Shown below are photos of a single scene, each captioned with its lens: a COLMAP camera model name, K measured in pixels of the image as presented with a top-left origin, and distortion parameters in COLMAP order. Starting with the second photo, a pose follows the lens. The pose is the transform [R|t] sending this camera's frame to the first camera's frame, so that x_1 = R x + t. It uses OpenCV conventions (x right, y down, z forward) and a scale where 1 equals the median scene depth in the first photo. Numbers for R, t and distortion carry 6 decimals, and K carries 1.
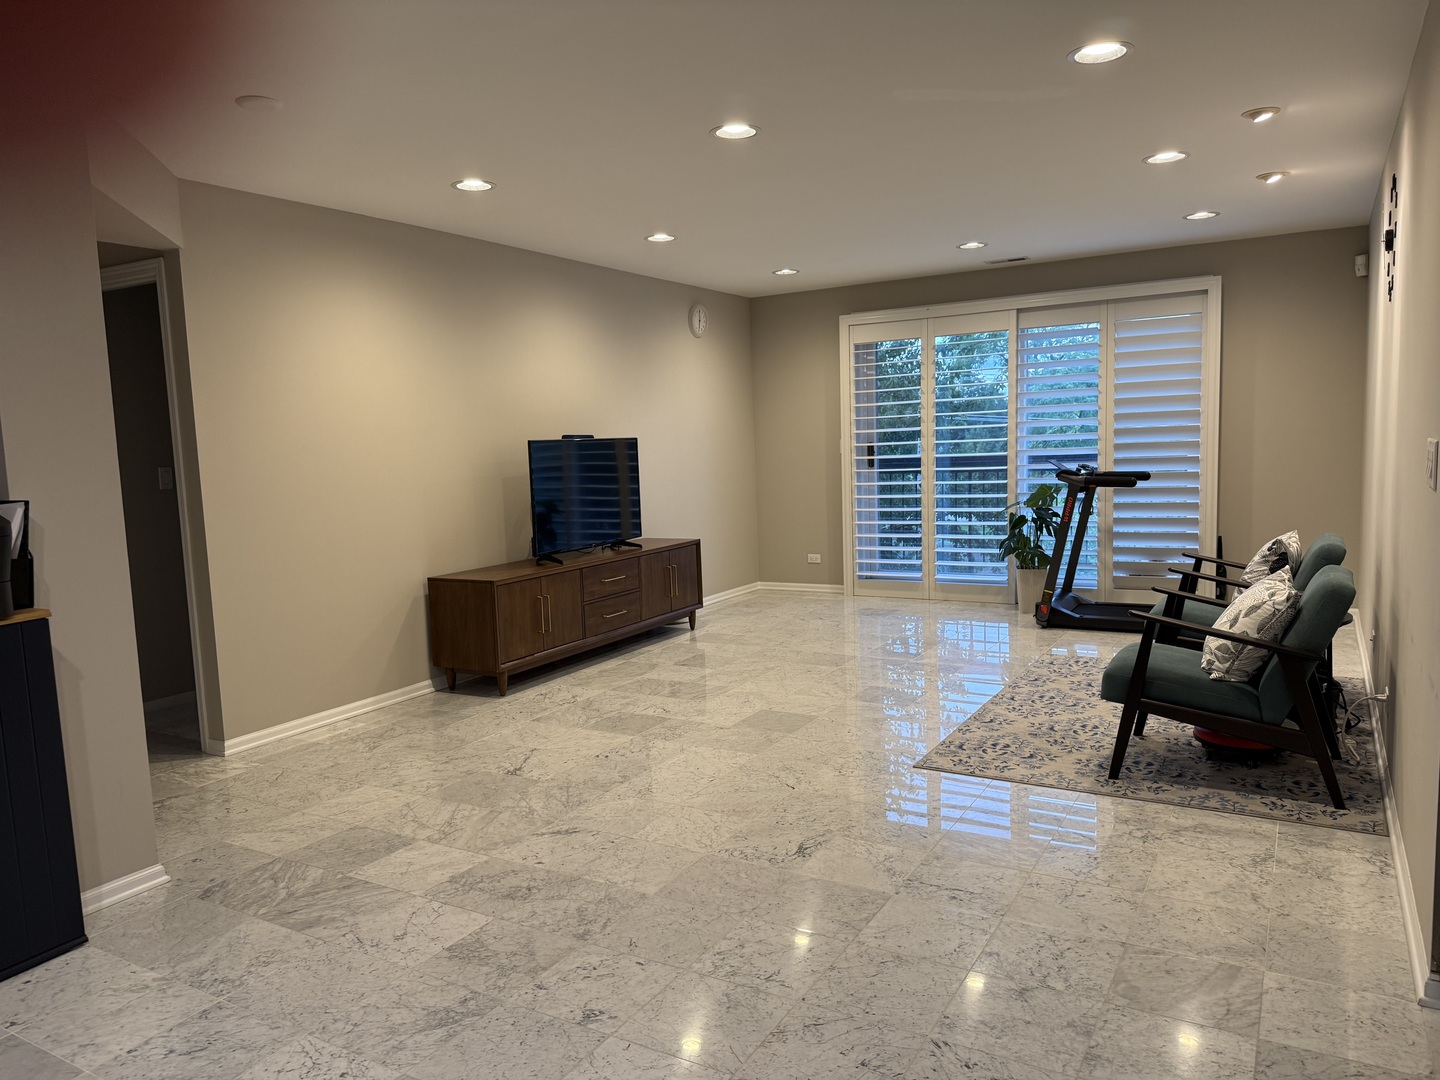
lens RADIAL K [[1006.2, 0, 721.7], [0, 1006.2, 545.4], [0, 0, 1]] dist [0.127186, -0.207803]
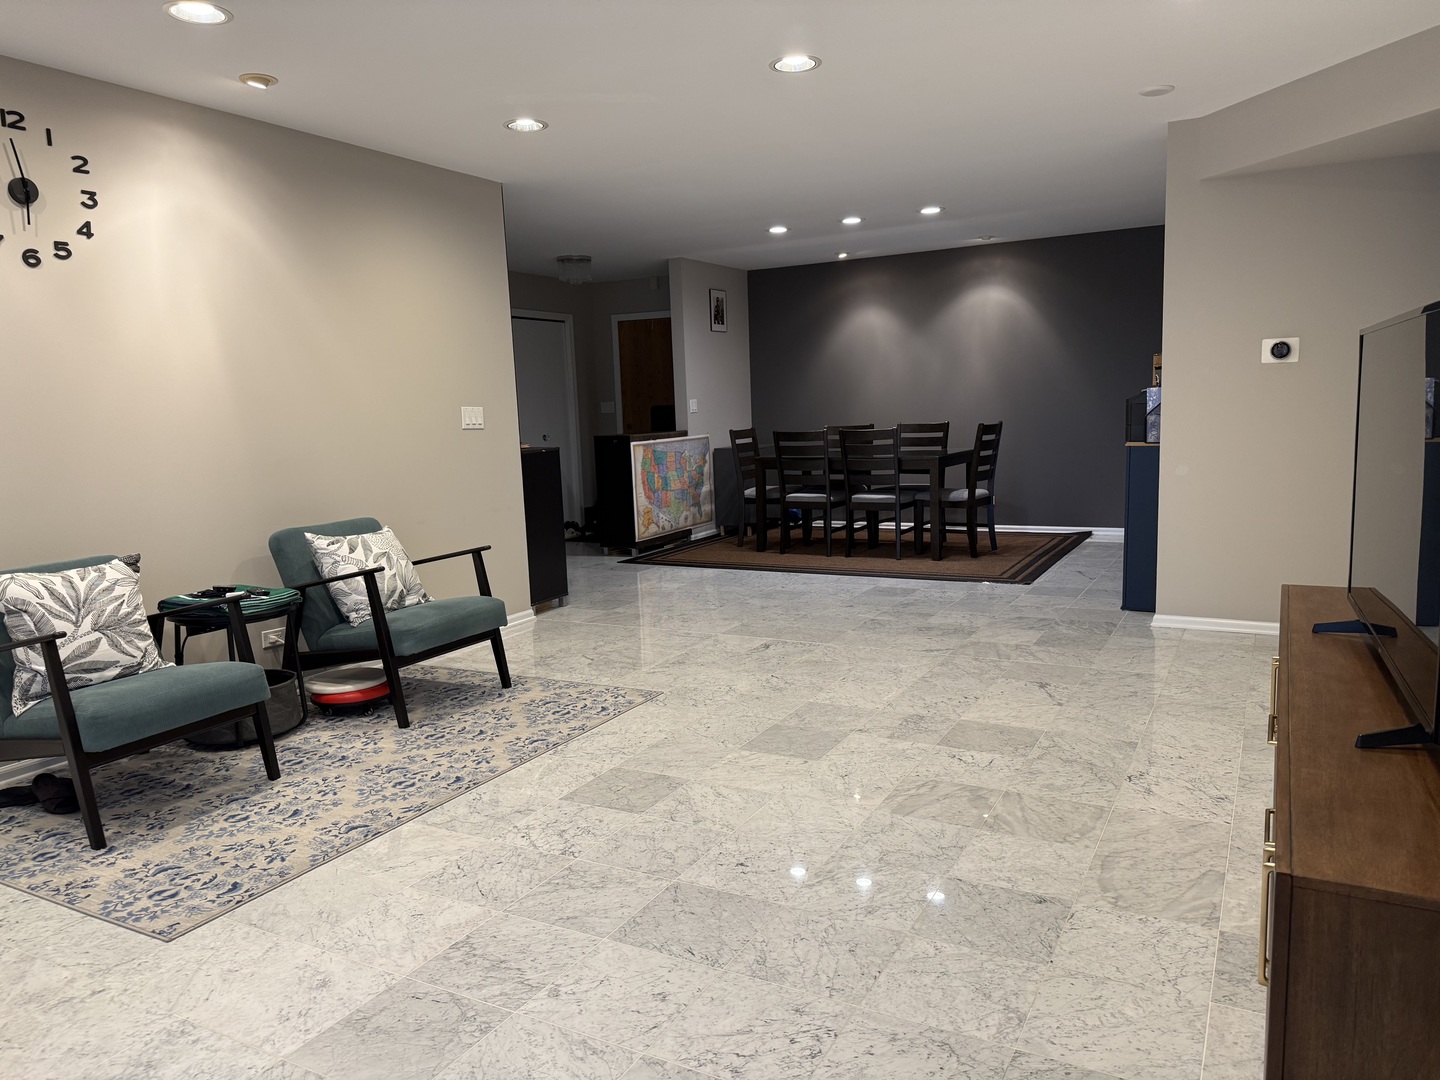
lens RADIAL K [[1006.2, 0, 721.7], [0, 1006.2, 545.4], [0, 0, 1]] dist [0.127186, -0.207803]
pose [[-0.997111, 0.074685, -0.013853, 0.117445], [0.069074, 0.967397, 0.243662, -0.178096], [0.031599, 0.242001, -0.969761, 1.837491]]
